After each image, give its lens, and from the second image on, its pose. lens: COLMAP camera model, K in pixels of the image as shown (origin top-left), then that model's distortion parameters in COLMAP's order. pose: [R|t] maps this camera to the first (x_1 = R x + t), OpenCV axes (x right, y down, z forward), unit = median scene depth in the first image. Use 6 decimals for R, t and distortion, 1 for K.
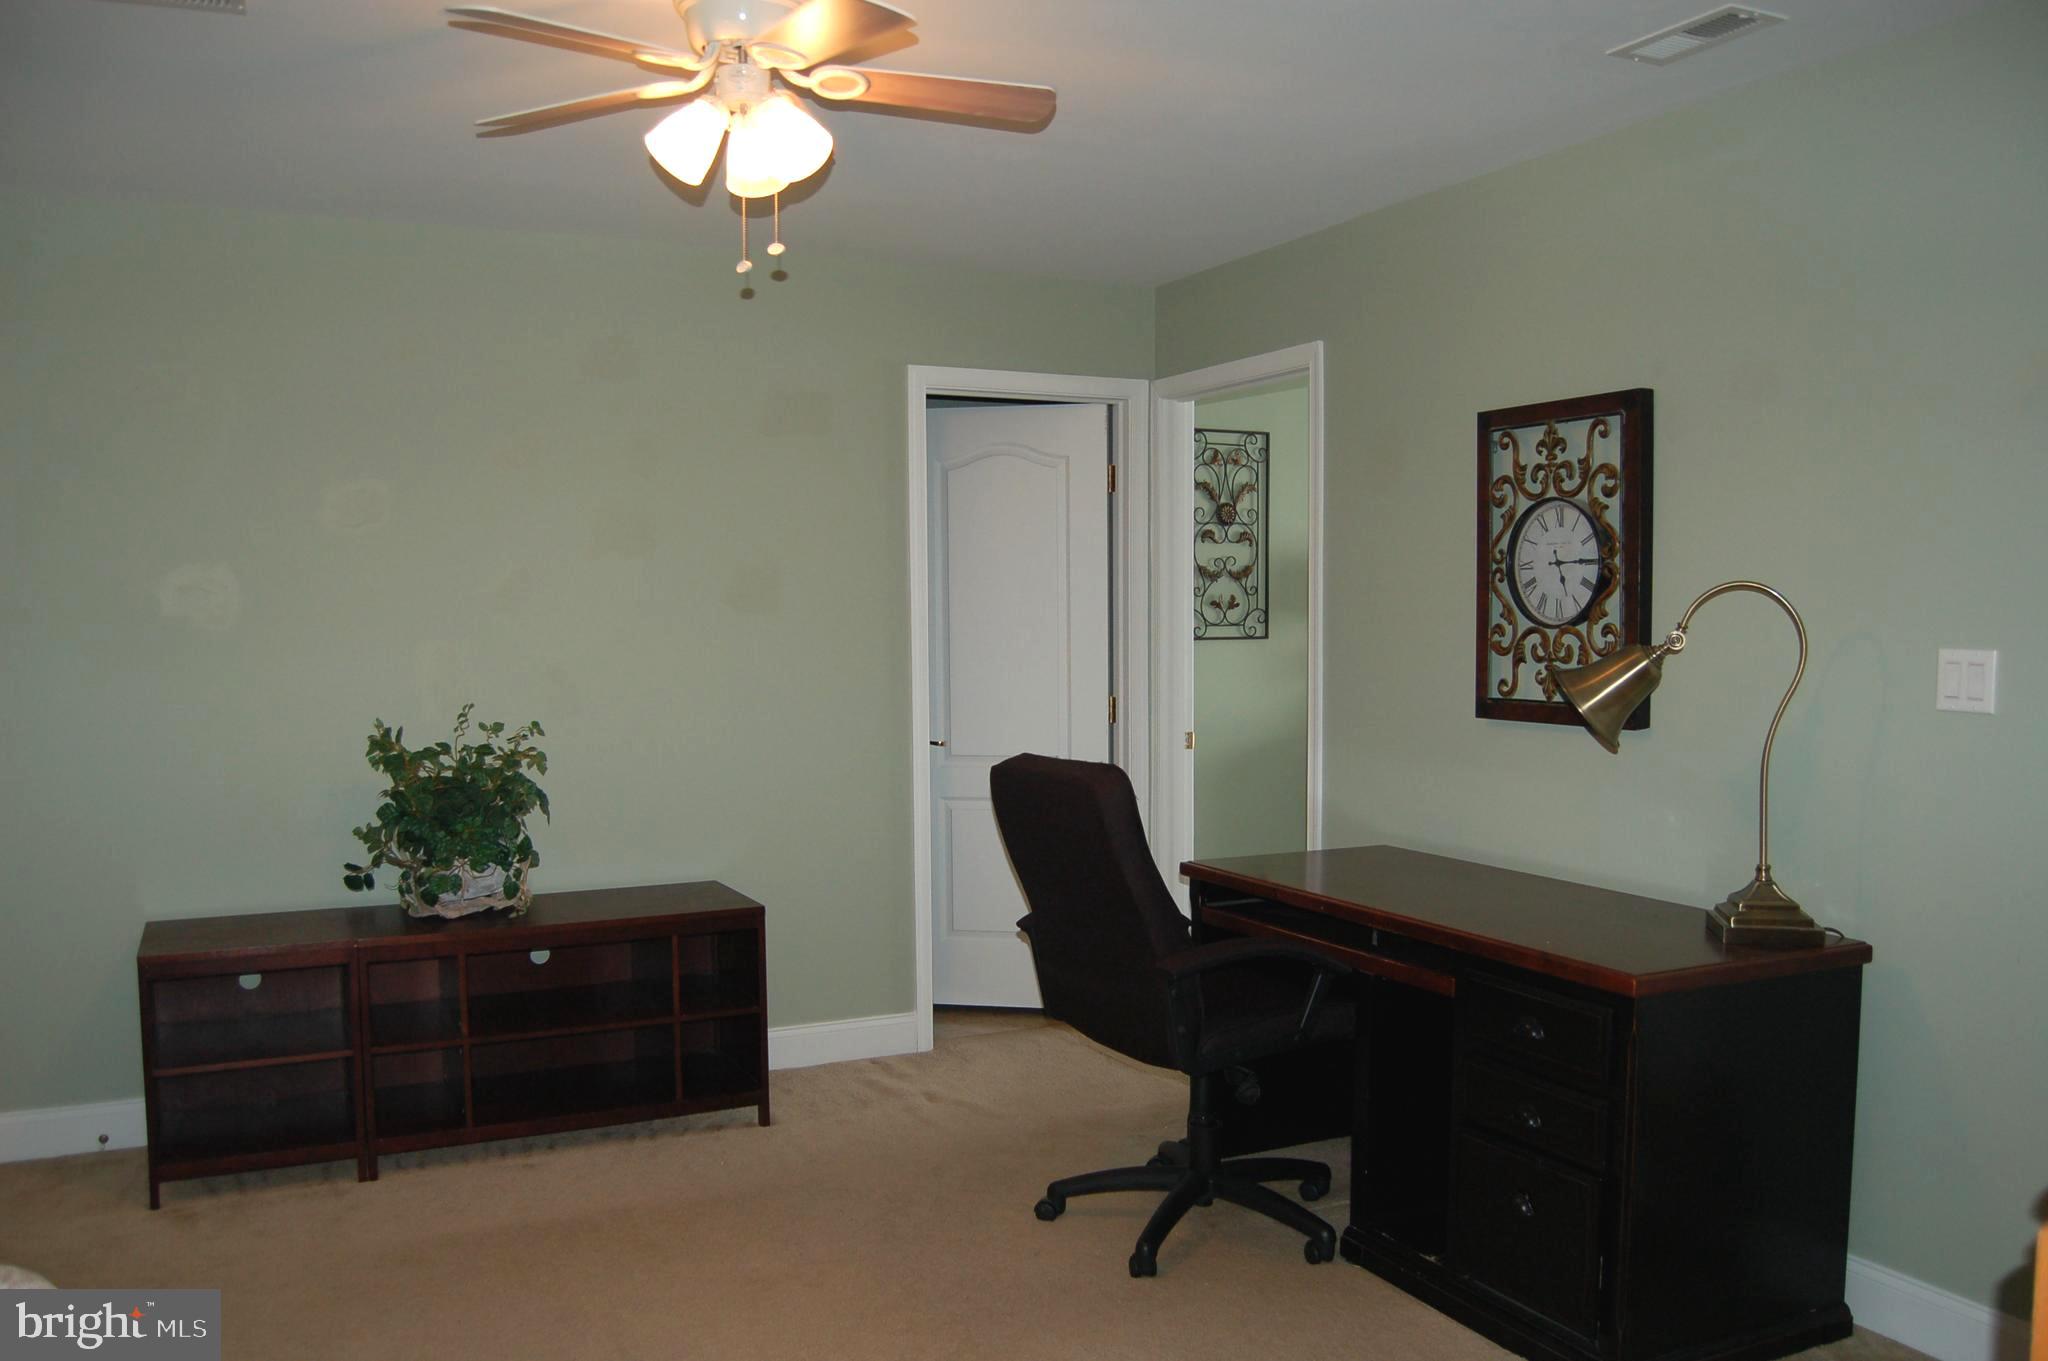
lens RADIAL K [[1550.9, 0, 1068.3], [0, 1550.9, 712.1], [0, 0, 1]] dist [-0.088394, 0.026147]
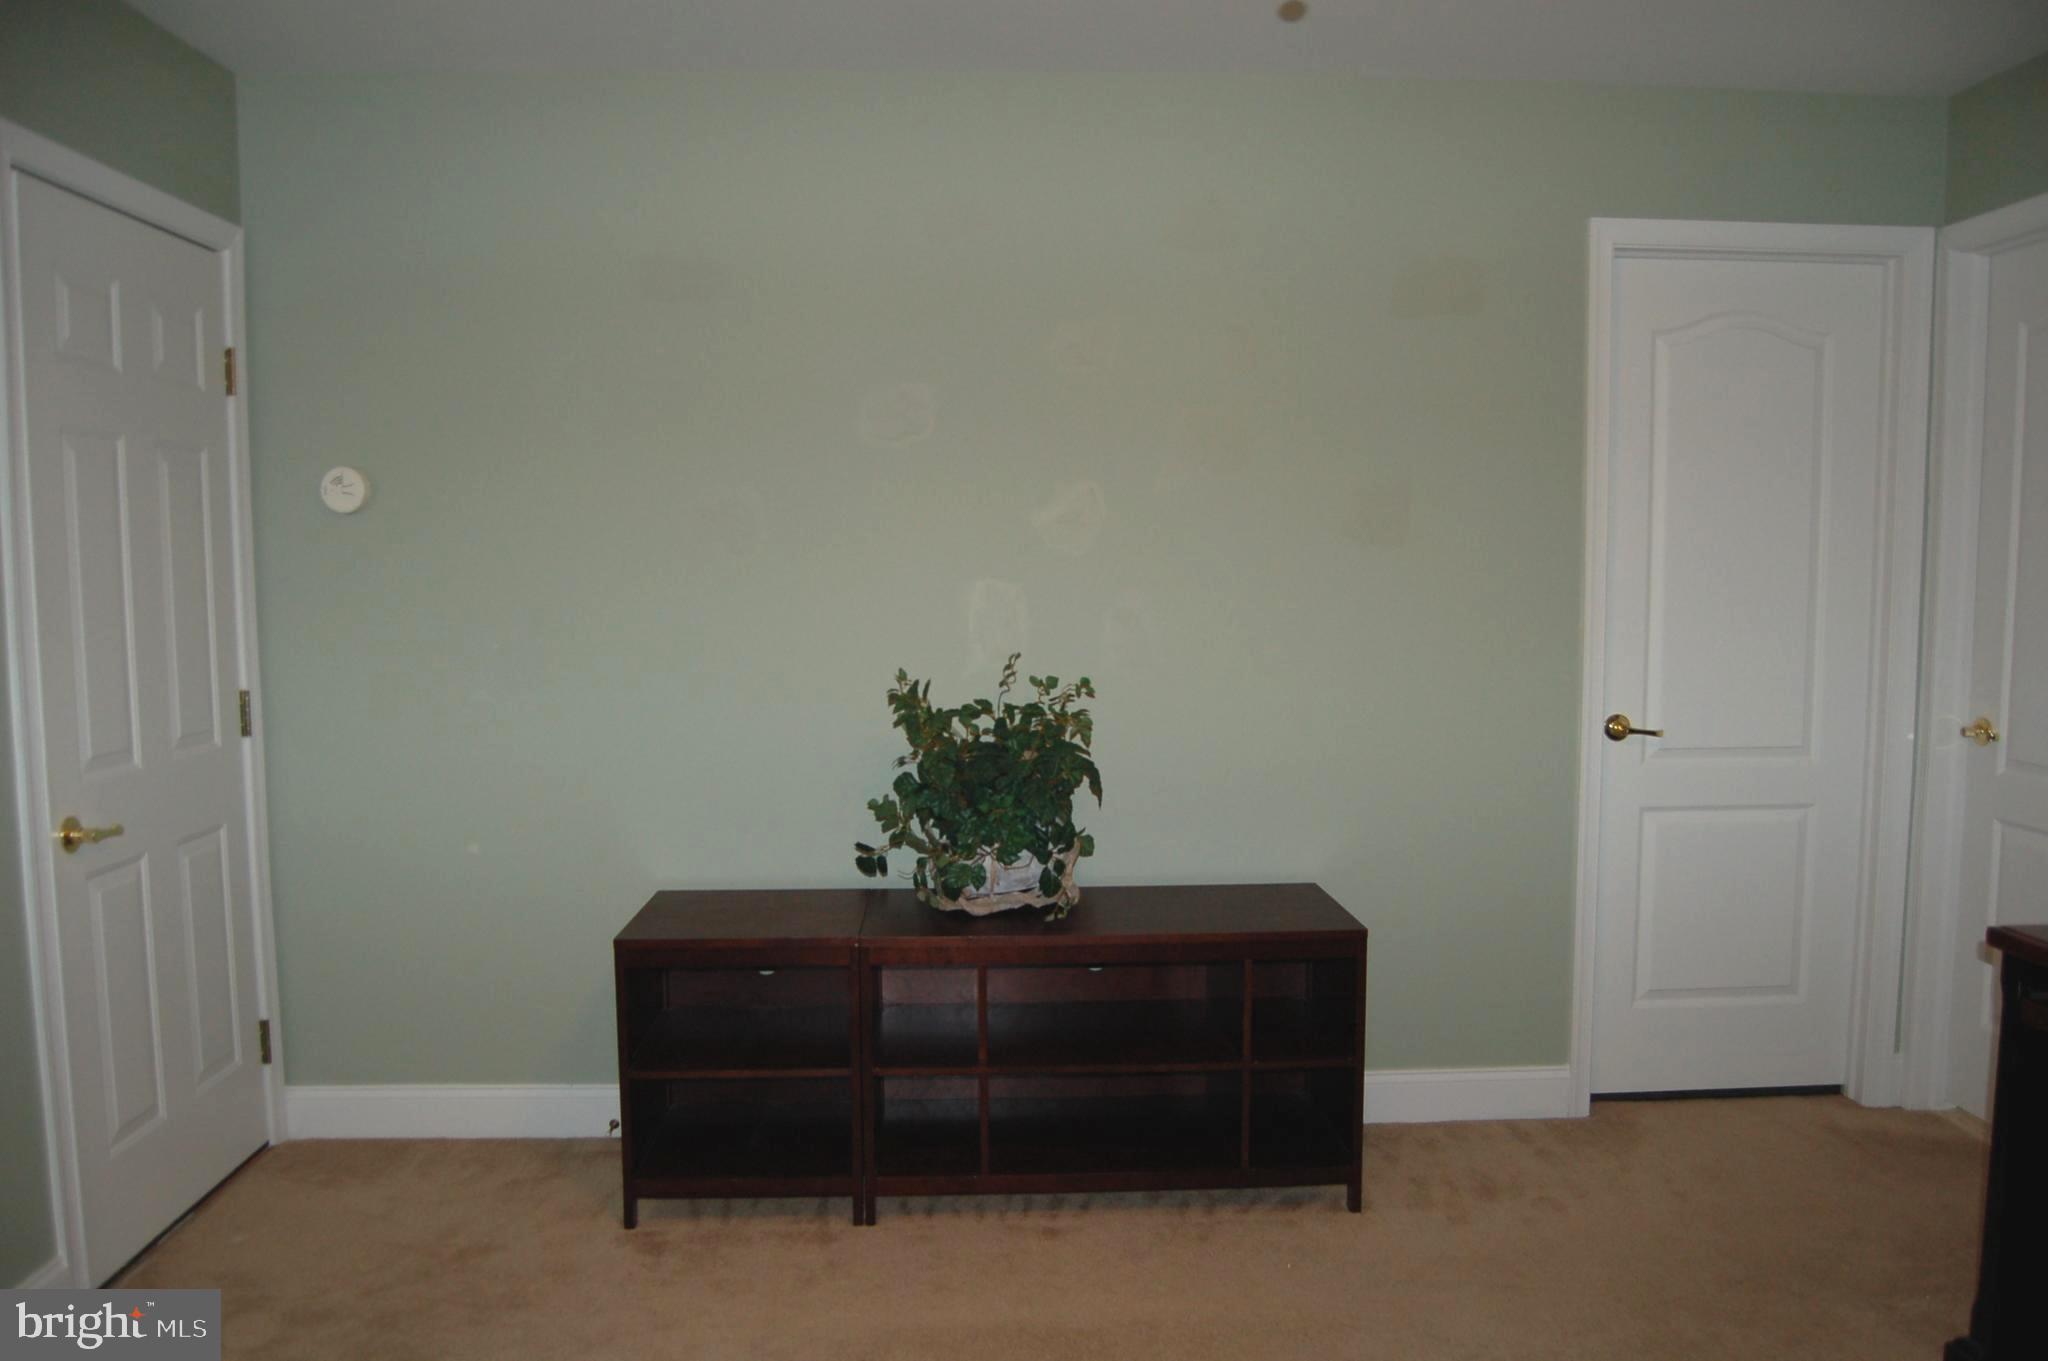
lens RADIAL K [[1550.9, 0, 1068.3], [0, 1550.9, 712.1], [0, 0, 1]] dist [-0.088394, 0.026147]
pose [[0.907641, 0.041483, -0.417692, -0.017424], [-0.027465, 0.998841, 0.039517, -0.007600], [0.418847, -0.024395, 0.907729, 0.254836]]
